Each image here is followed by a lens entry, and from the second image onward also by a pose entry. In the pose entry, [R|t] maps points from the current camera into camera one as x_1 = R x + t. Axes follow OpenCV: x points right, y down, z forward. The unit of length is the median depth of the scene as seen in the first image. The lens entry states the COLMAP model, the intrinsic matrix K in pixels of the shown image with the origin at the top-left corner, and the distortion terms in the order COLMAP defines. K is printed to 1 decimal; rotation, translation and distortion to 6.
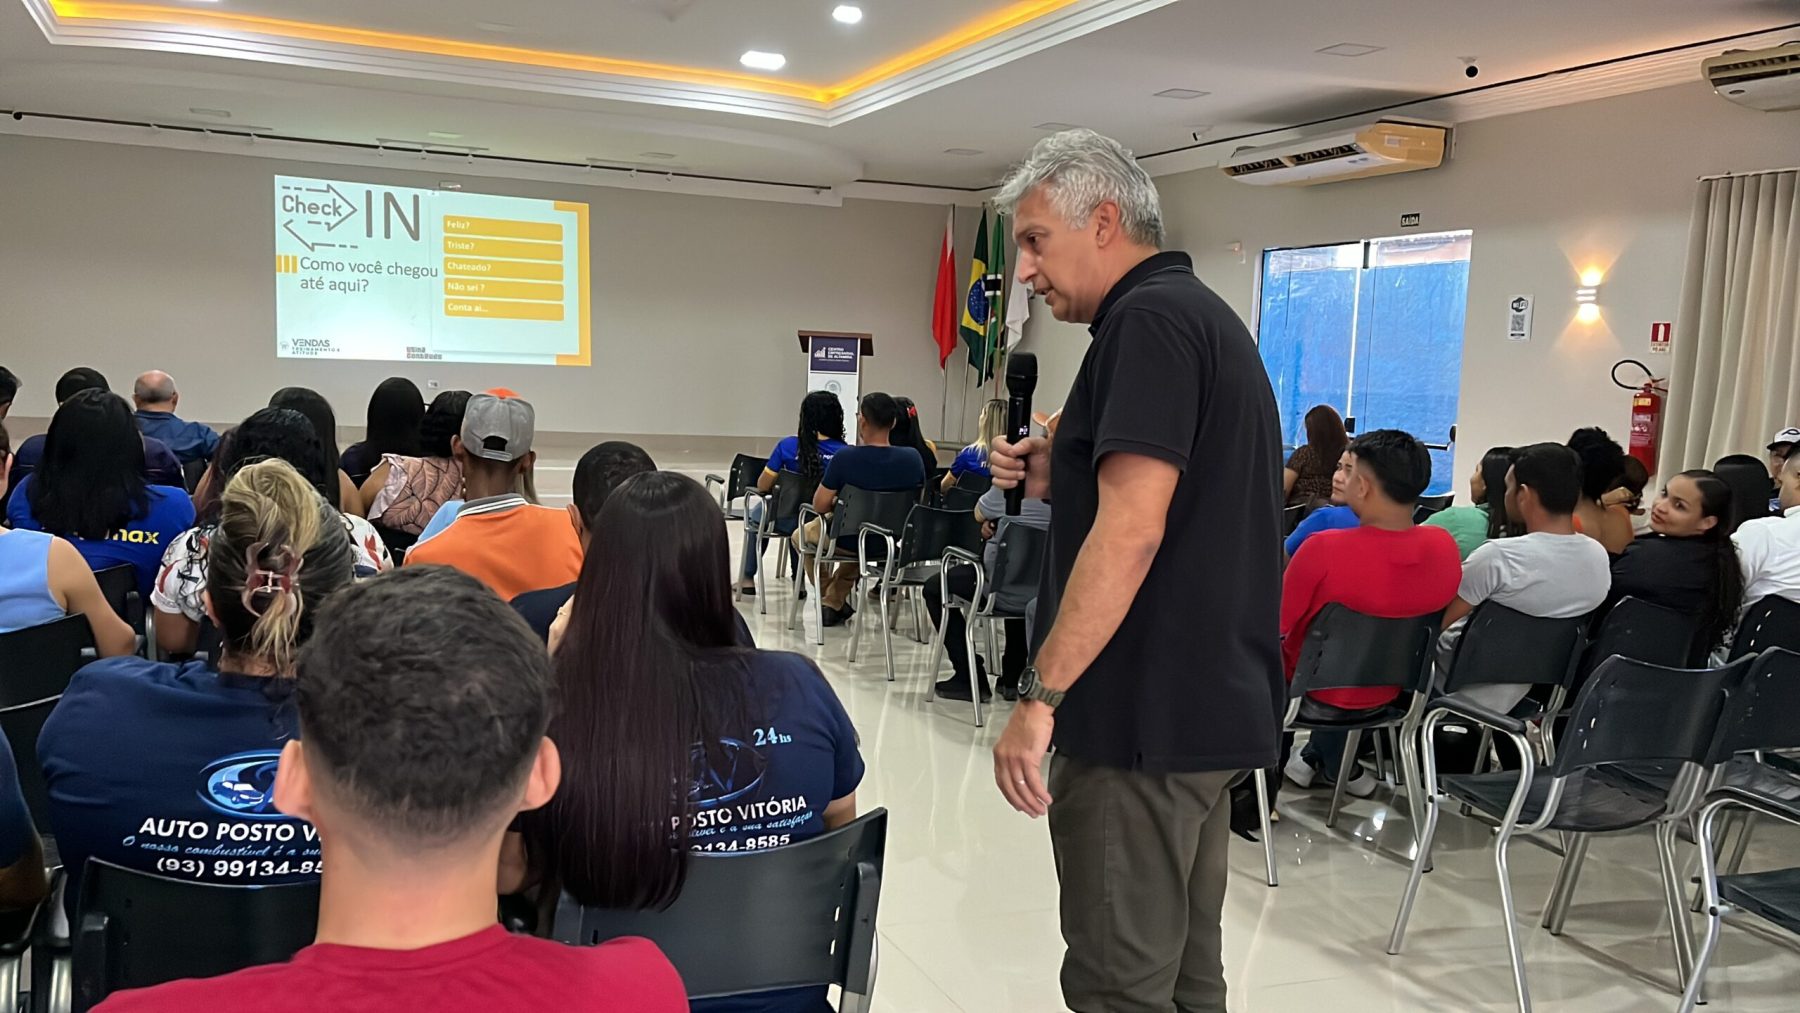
lens RADIAL K [[1564.2, 0, 900.0], [0, 1564.2, 506.5], [0, 0, 1]] dist [0.024029, -0.000216]
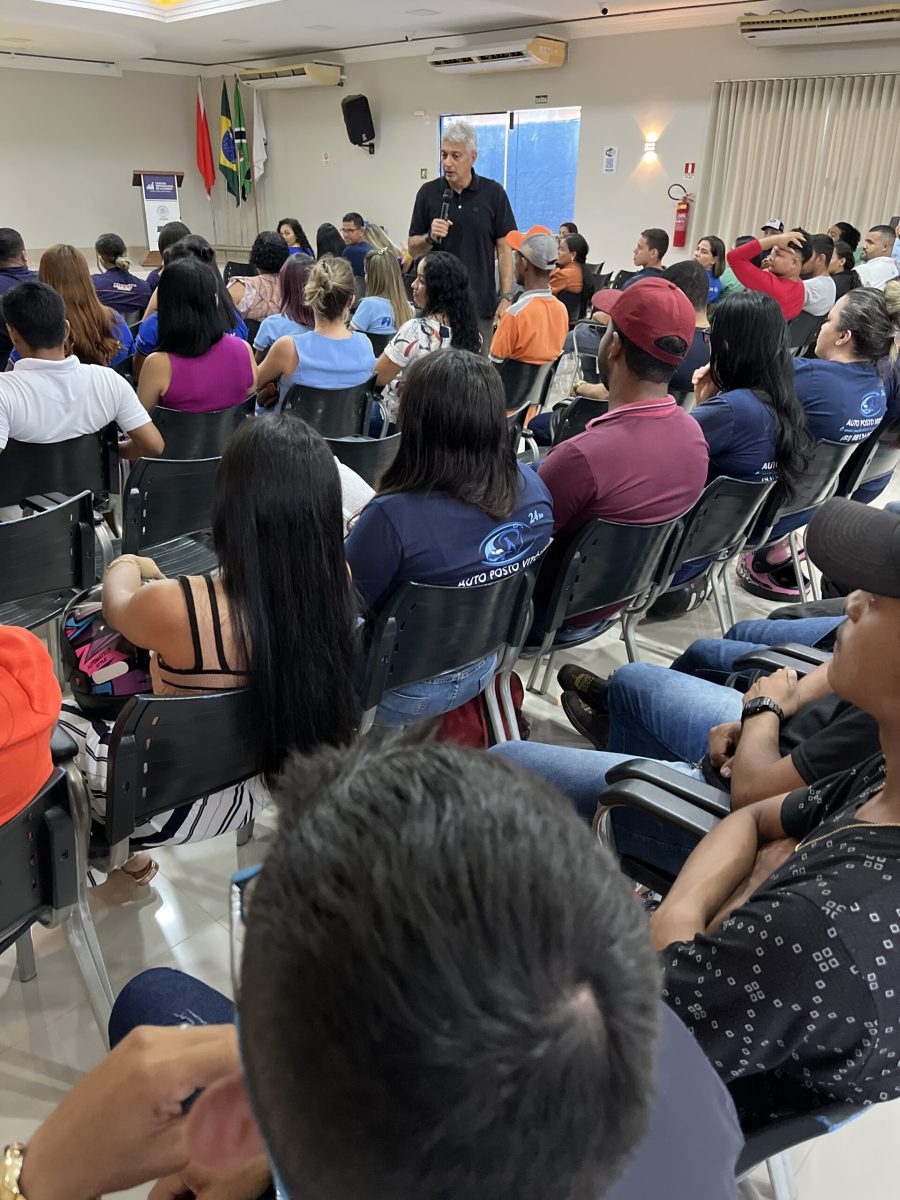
lens RADIAL K [[880.7, 0, 450.0], [0, 880.7, 600.0], [0, 0, 1]] dist [0.077088, -0.086533]
pose [[0.905876, -0.200914, 0.372856, -0.244123], [0.060731, 0.932847, 0.355117, -0.015549], [-0.419166, -0.299048, 0.857246, -0.008383]]
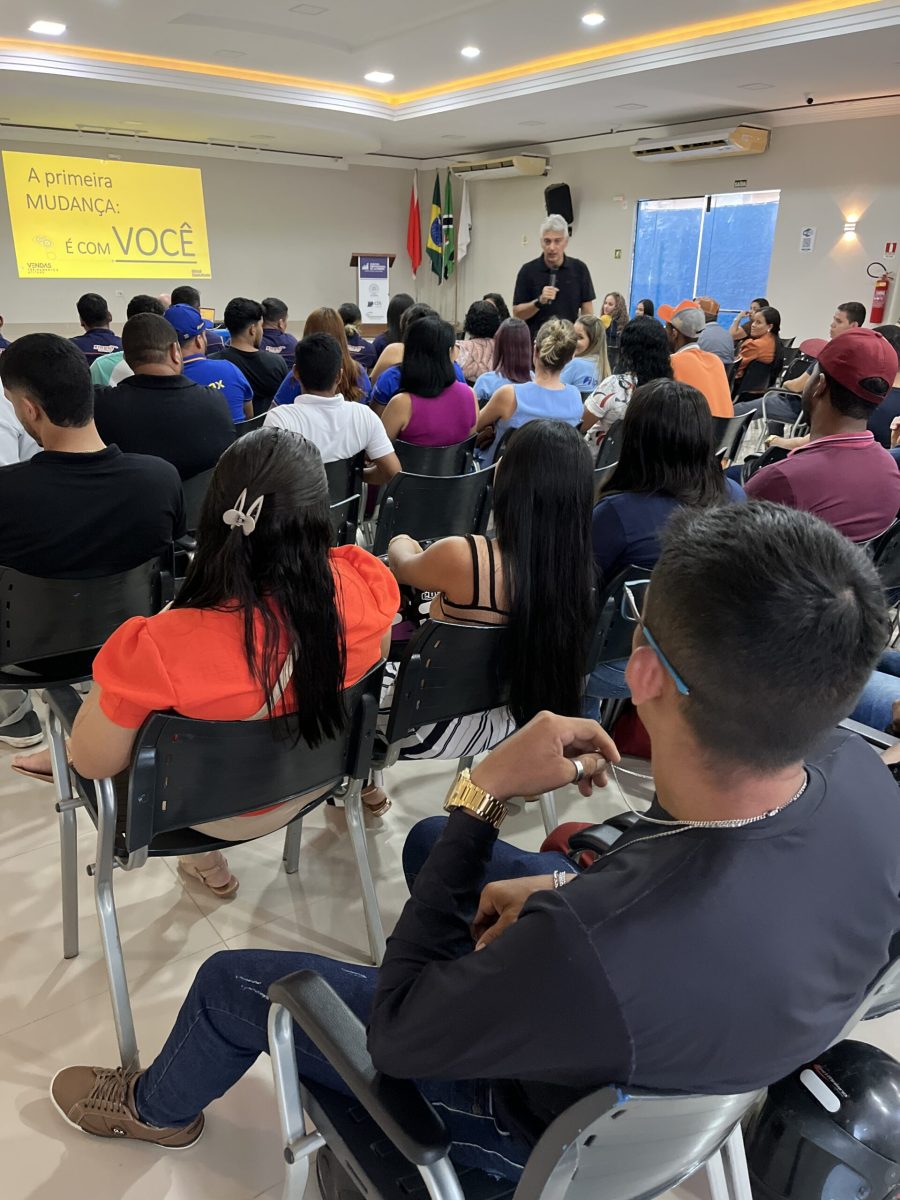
lens RADIAL K [[880.7, 0, 450.0], [0, 880.7, 600.0], [0, 0, 1]] dist [0.077088, -0.086533]
pose [[0.969947, -0.105713, 0.219153, -0.267194], [0.043192, 0.961191, 0.272483, -0.010608], [-0.239453, -0.254829, 0.936870, -0.035223]]
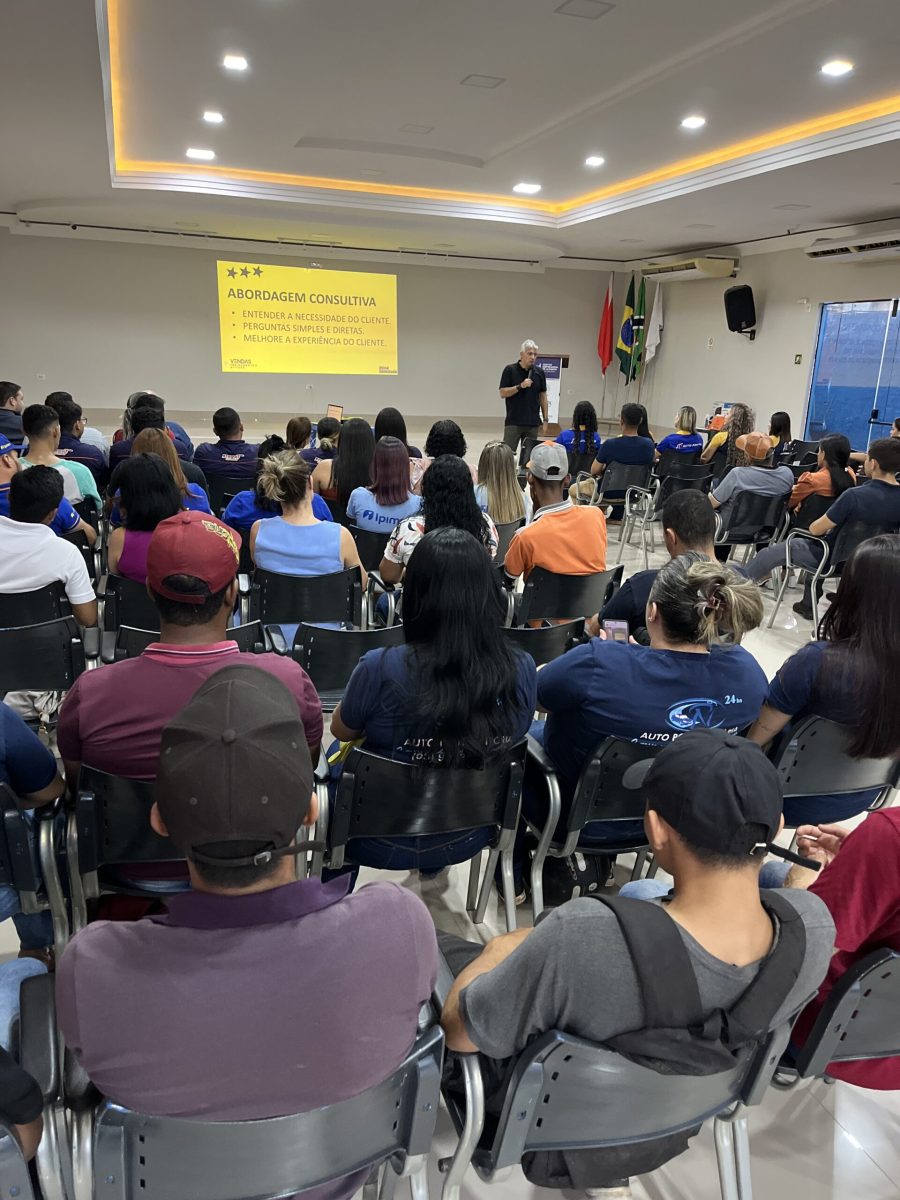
lens RADIAL K [[906.4, 0, 476.6], [0, 906.4, 598.7], [0, 0, 1]] dist [0.034671, 0.001295]
pose [[0.999037, 0.003591, -0.043738, -0.093330], [0.003939, 0.985284, 0.170880, -0.024332], [0.043708, -0.170888, 0.984321, -0.016237]]
